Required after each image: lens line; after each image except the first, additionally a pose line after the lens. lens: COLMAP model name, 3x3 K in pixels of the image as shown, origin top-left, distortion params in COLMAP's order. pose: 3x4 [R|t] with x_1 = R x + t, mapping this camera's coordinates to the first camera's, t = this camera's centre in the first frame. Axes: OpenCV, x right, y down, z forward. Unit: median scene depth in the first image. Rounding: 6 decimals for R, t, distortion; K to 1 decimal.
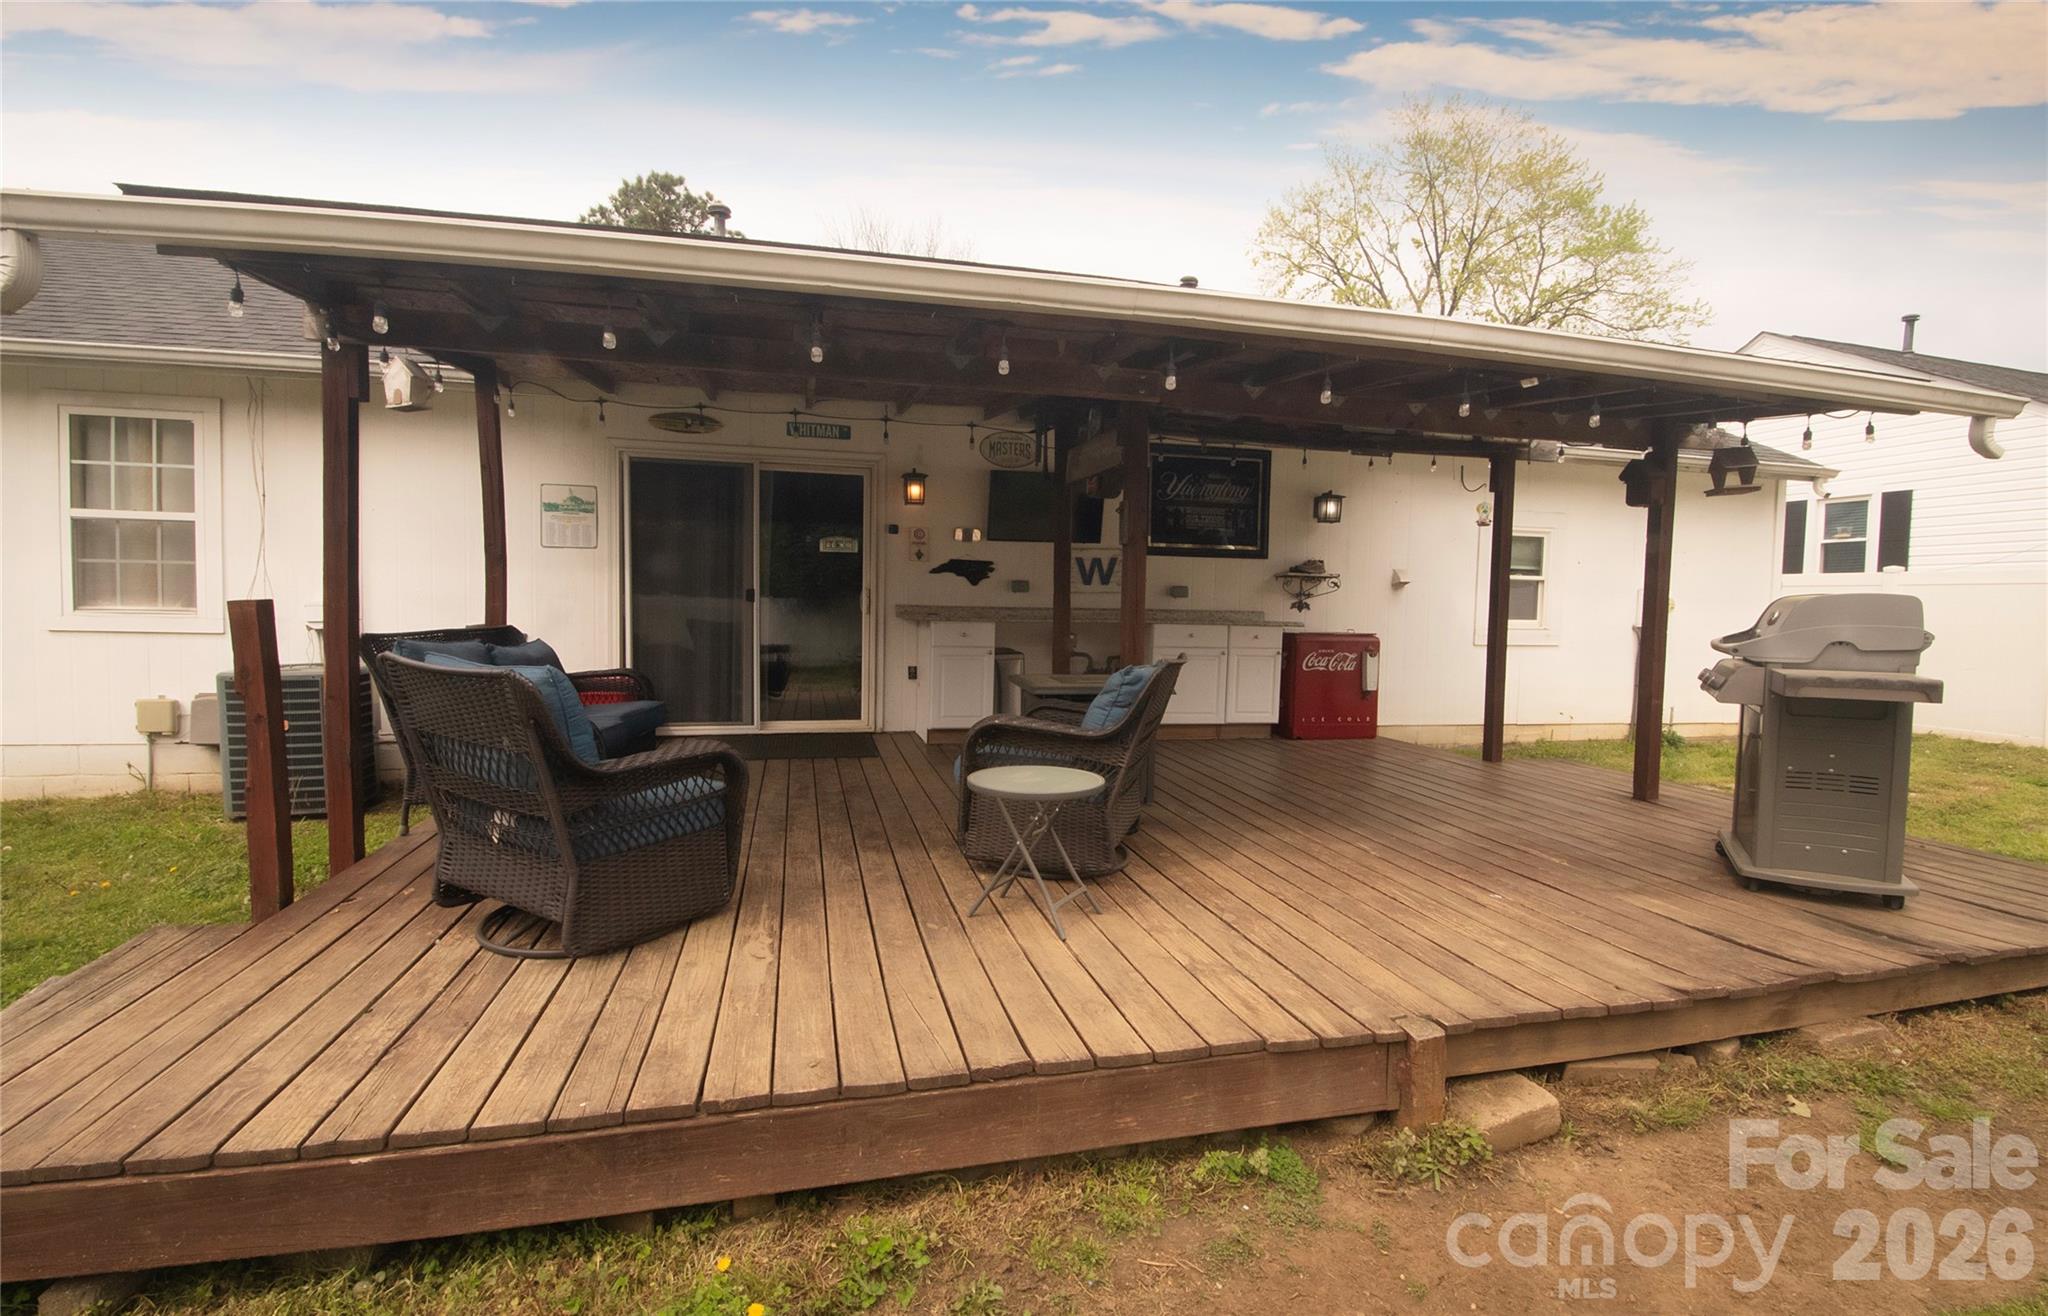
lens RADIAL K [[887.0, 0, 1020.8], [0, 887.0, 652.3], [0, 0, 1]] dist [-0.010905, -0.005203]
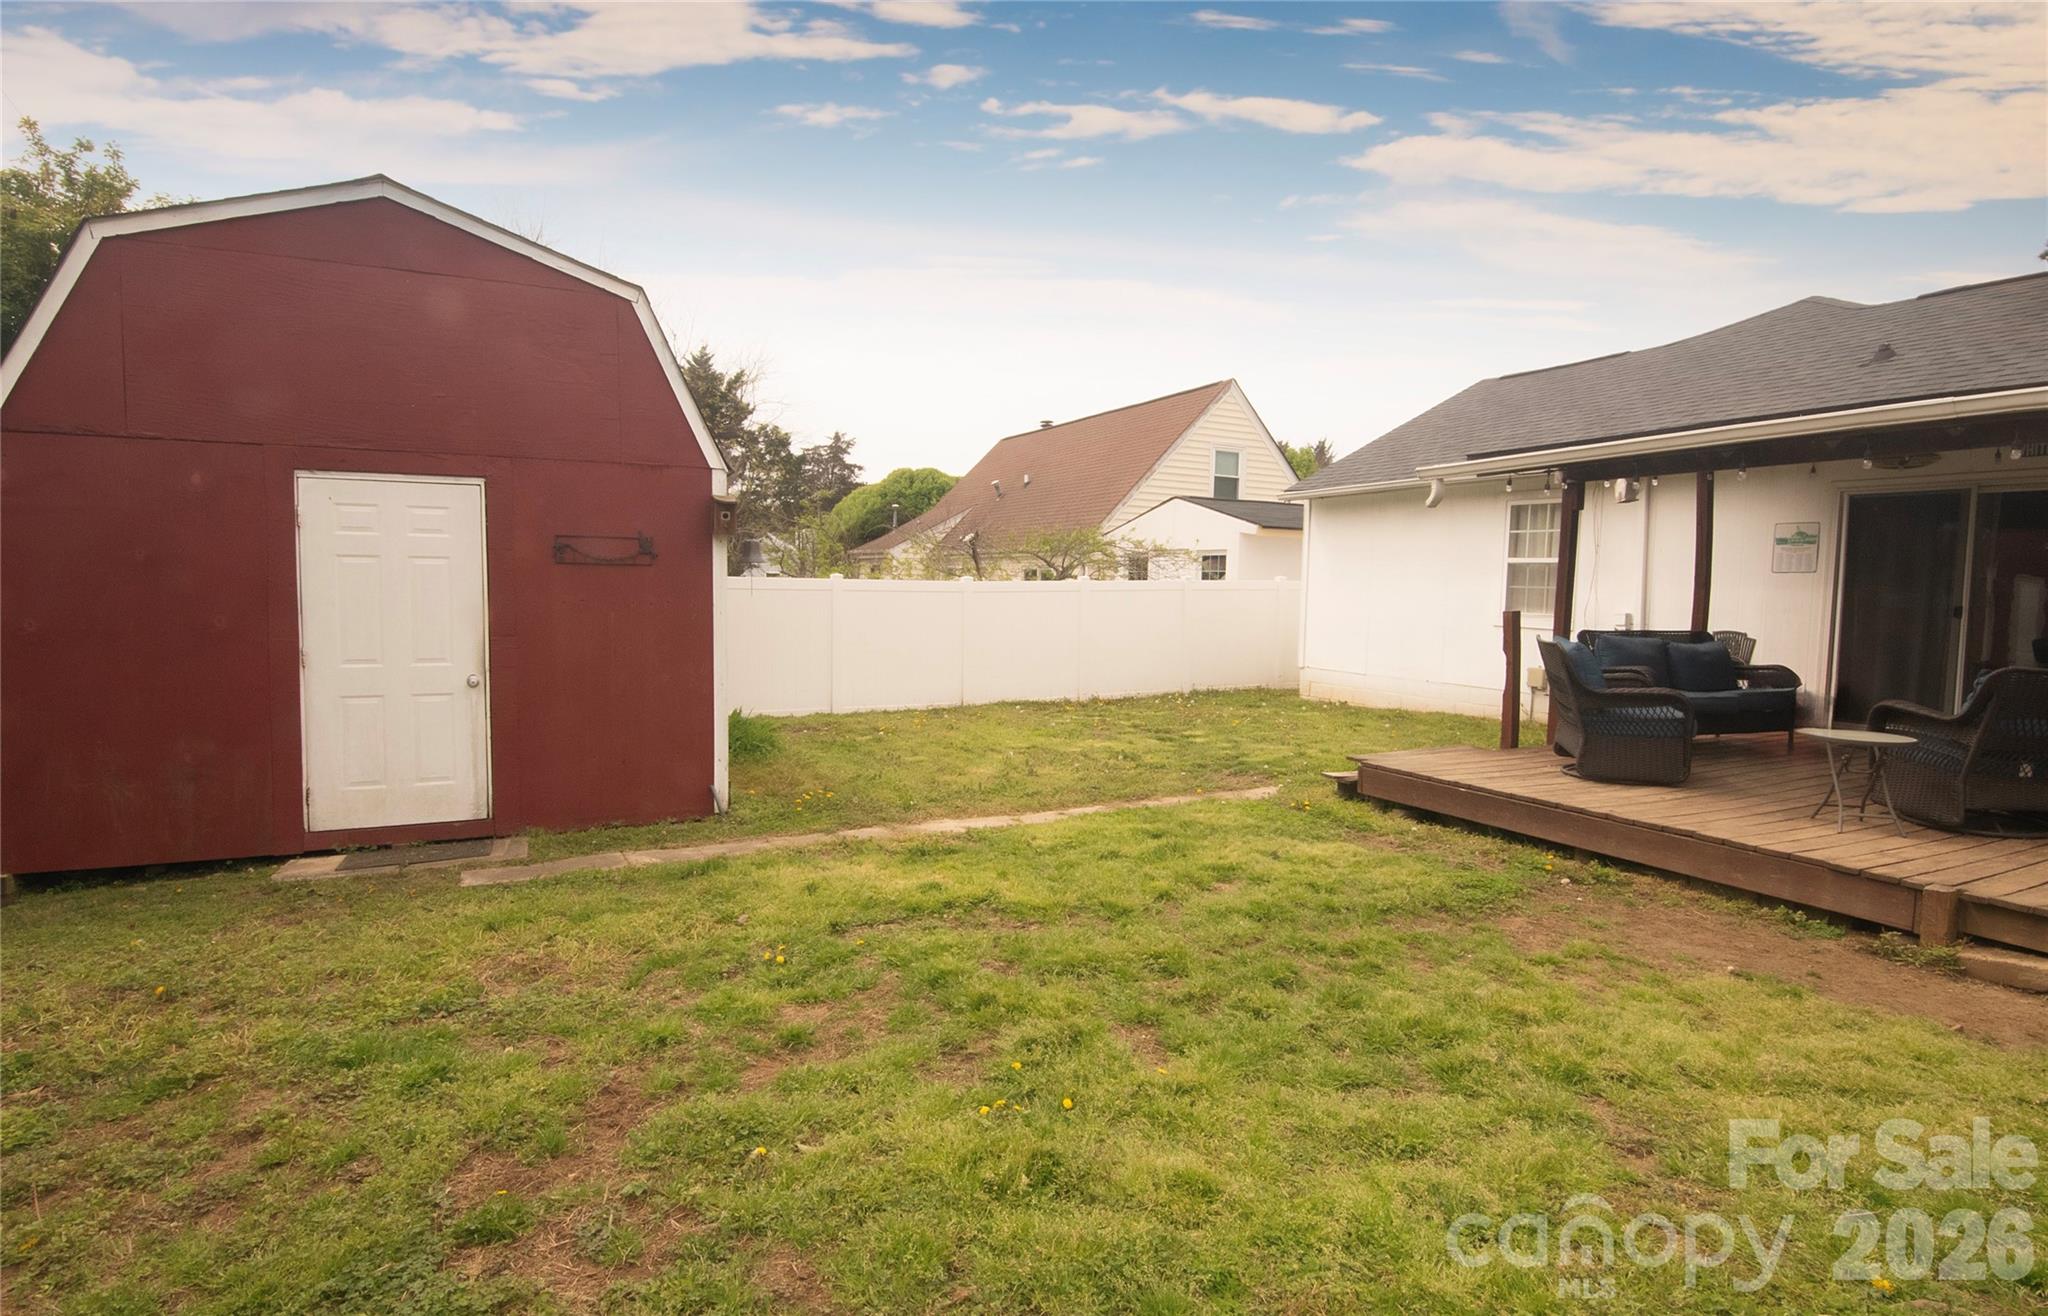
lens RADIAL K [[1041.1, 0, 1027.0], [0, 1041.1, 653.7], [0, 0, 1]] dist [-0.001520, -0.000614]
pose [[0.222841, 0.050245, -0.973559, 0.622805], [-0.069134, 0.996971, 0.035629, 0.017414], [0.972400, 0.059366, 0.225640, -0.345866]]
